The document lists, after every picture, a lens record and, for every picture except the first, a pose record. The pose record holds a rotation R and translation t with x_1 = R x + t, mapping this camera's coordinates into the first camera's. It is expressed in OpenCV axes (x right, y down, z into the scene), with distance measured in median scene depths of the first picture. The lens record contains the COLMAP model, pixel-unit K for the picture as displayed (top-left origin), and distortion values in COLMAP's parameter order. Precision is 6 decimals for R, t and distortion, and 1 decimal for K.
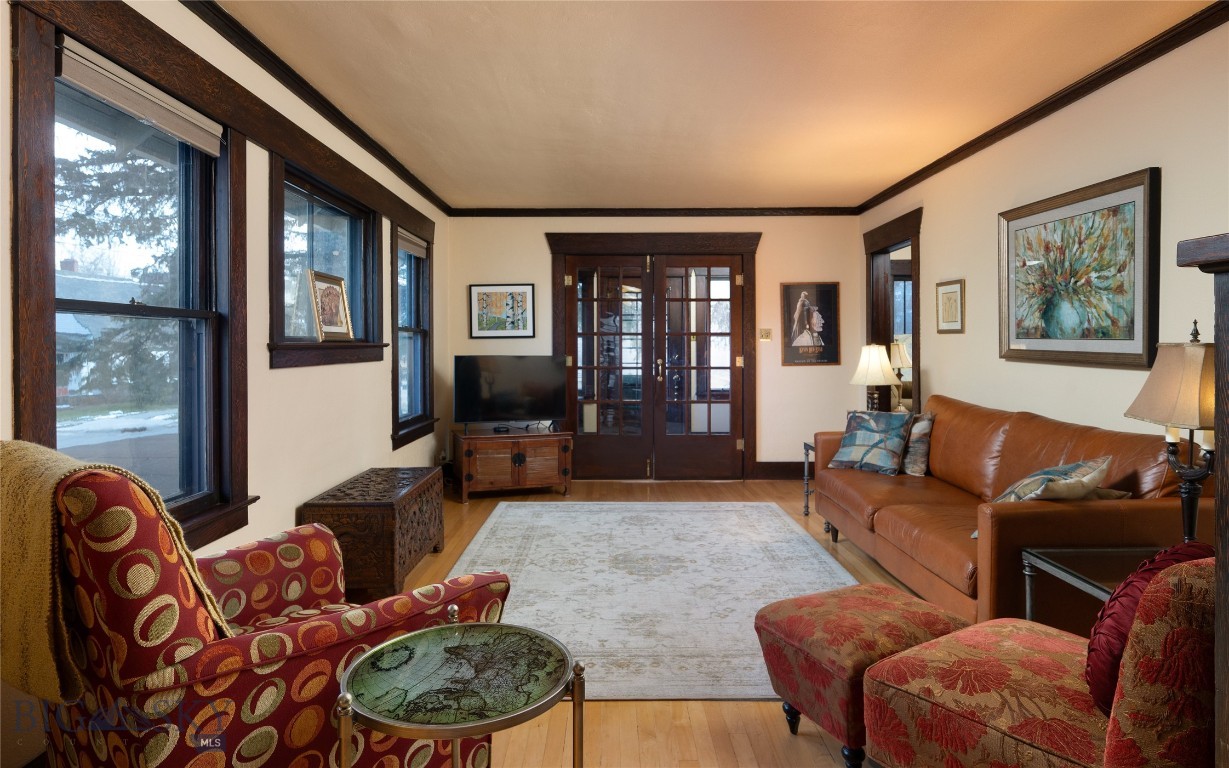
lens RADIAL K [[677.7, 0, 614.5], [0, 677.7, 384.0], [0, 0, 1]] dist [-0.000029, -0.000026]
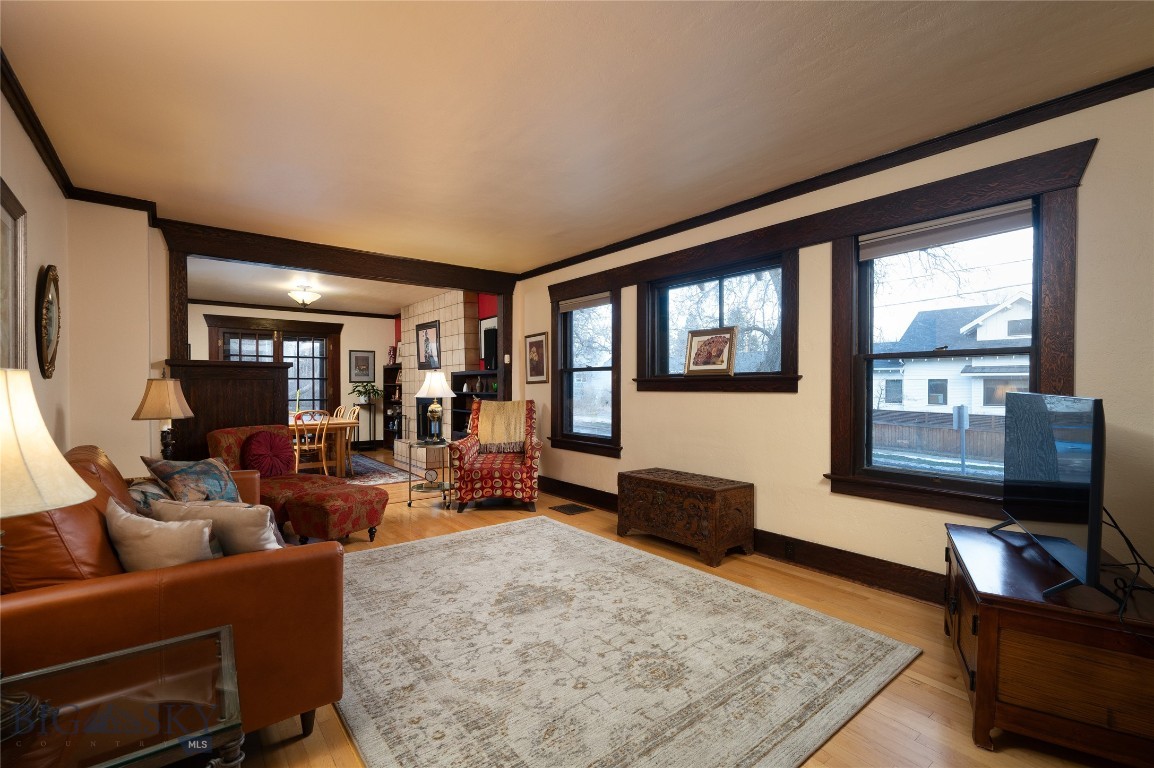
lens RADIAL K [[515.9, 0, 577.0], [0, 515.9, 384.0], [0, 0, 1]] dist [-0.001457, -0.000117]
pose [[-0.788597, 0.002636, -0.614904, 0.524255], [-0.030728, 0.998573, 0.043688, -0.093913], [0.614142, 0.053347, -0.787391, 1.853741]]
